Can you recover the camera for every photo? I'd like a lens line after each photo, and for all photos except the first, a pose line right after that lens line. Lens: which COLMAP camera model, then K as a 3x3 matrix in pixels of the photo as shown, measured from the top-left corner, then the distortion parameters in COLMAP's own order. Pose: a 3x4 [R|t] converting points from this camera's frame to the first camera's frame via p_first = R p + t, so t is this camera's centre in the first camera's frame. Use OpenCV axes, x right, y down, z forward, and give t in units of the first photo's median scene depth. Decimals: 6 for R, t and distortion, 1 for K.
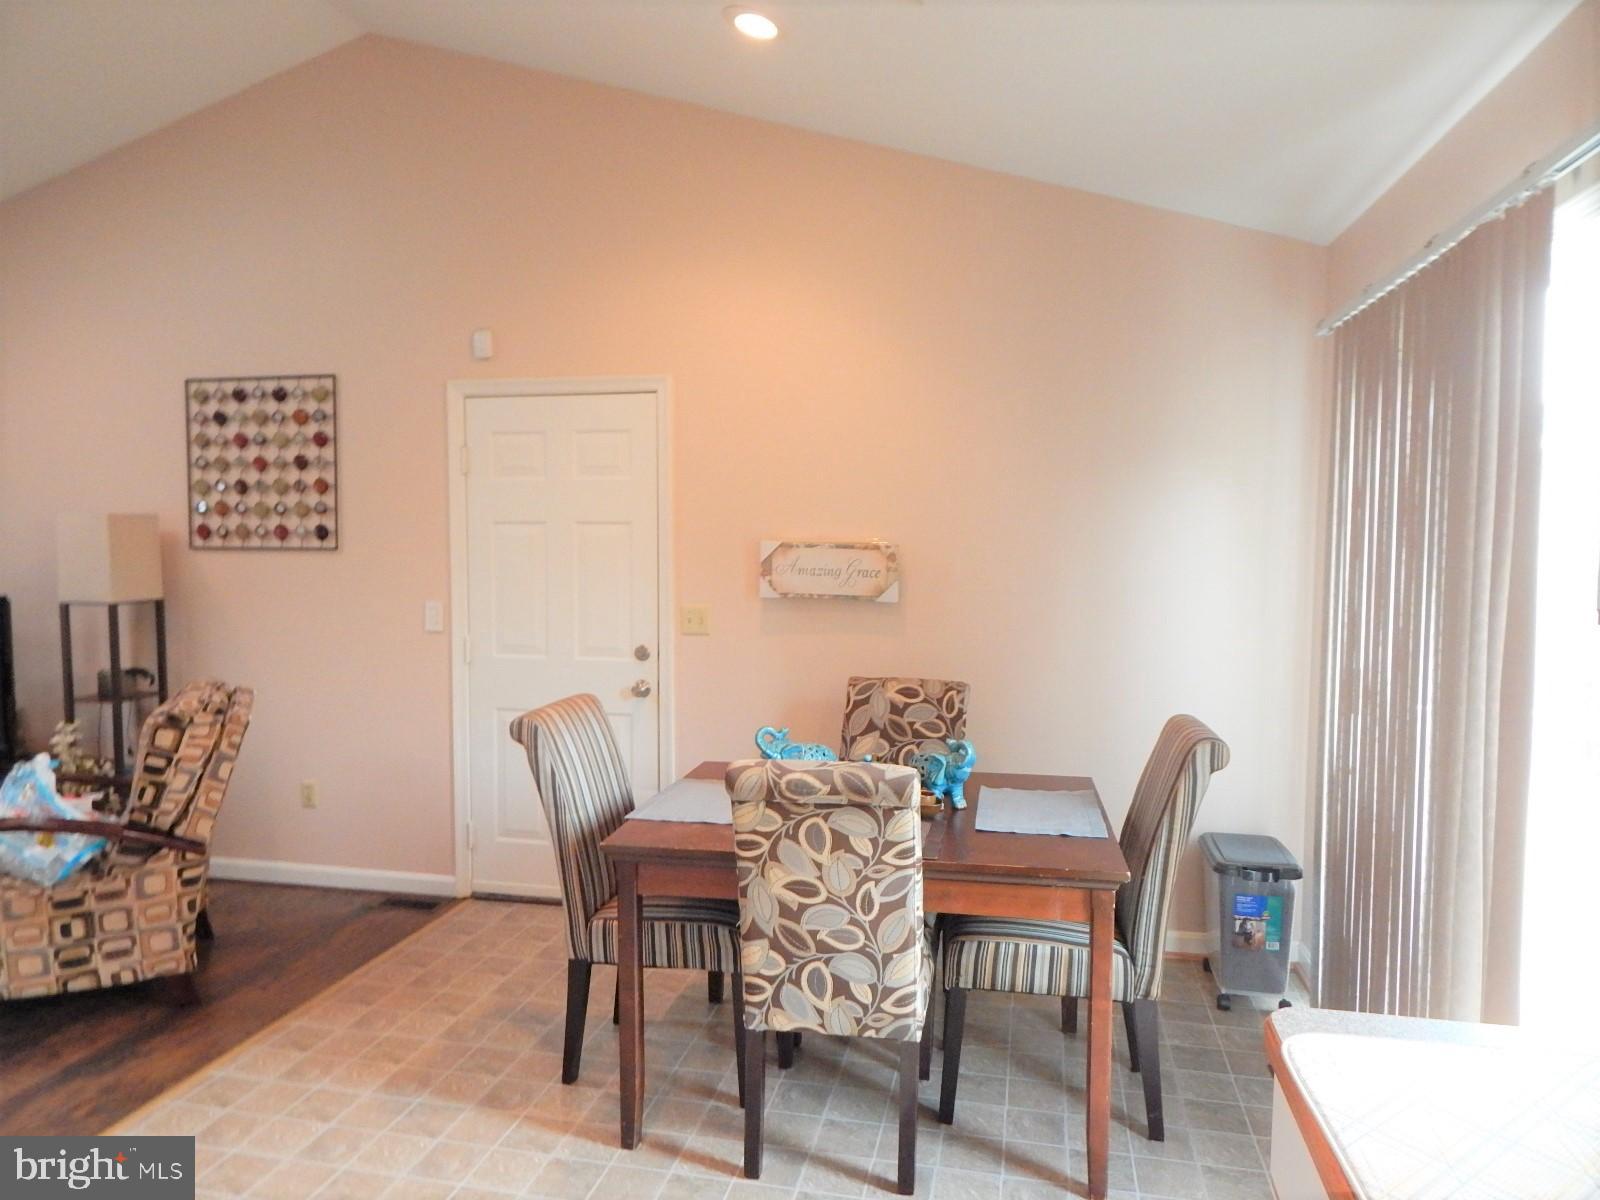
lens RADIAL K [[1069.7, 0, 801.8], [0, 1069.7, 596.2], [0, 0, 1]] dist [0.001438, -0.000353]
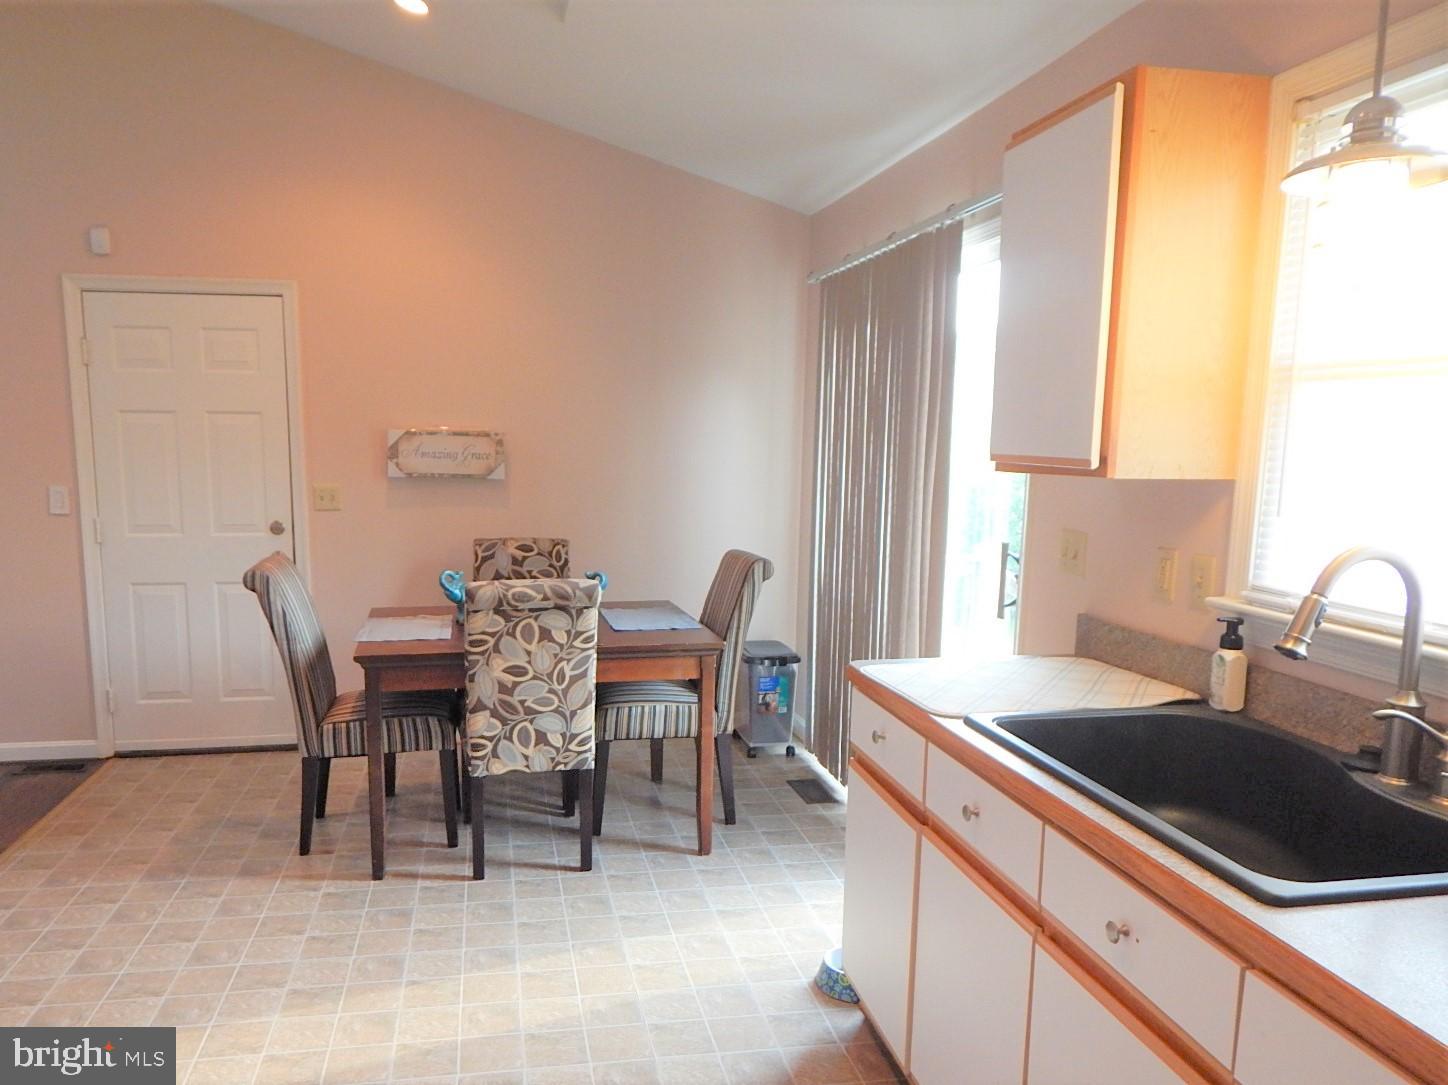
lens RADIAL K [[1081.1, 0, 661.8], [0, 1081.1, 598.7], [0, 0, 1]] dist [0.000644, -0.000795]
pose [[0.927721, -0.052775, 0.369525, -0.315379], [0.017249, 0.994958, 0.098795, 0.033782], [-0.372876, -0.085280, 0.923954, -0.364995]]
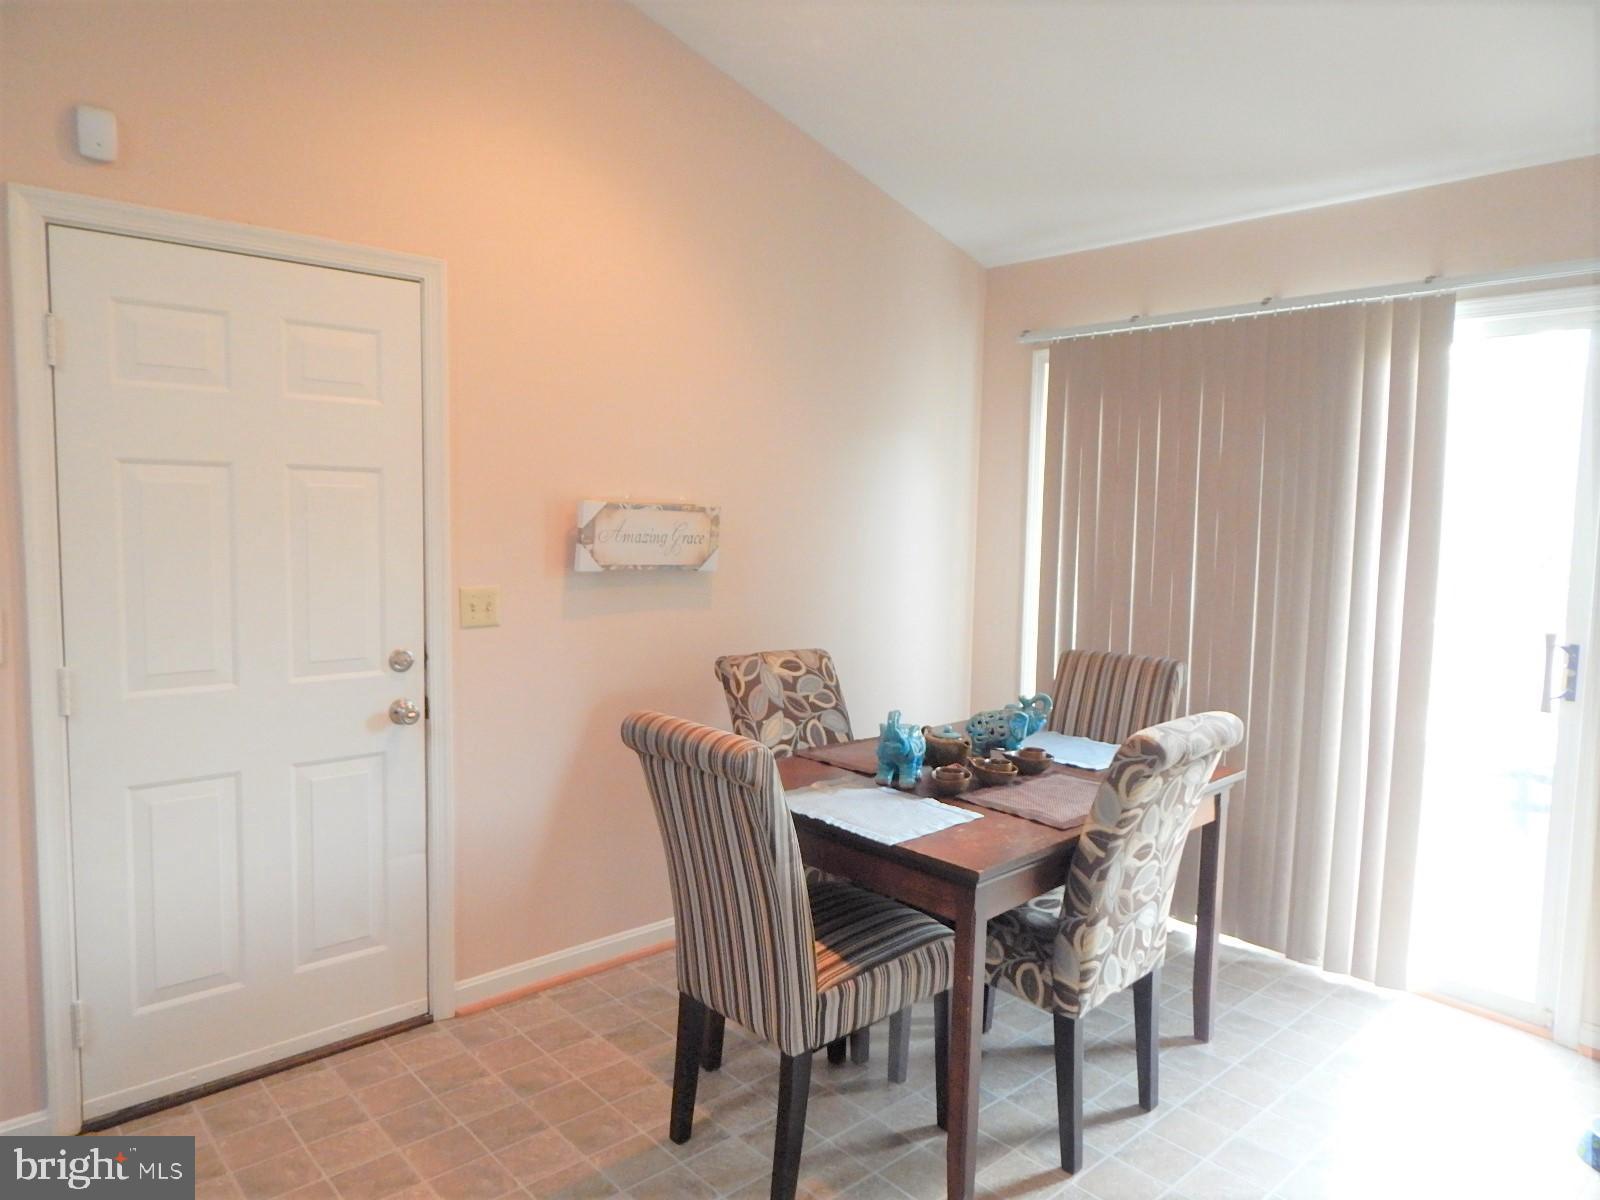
lens RADIAL K [[1059.2, 0, 807.7], [0, 1059.2, 597.1], [0, 0, 1]] dist [-0.002024, -0.002290]
pose [[0.572970, -0.060176, 0.817364, -0.877911], [0.032776, 0.998185, 0.050512, -0.021466], [-0.818921, -0.002151, 0.573903, 0.624559]]
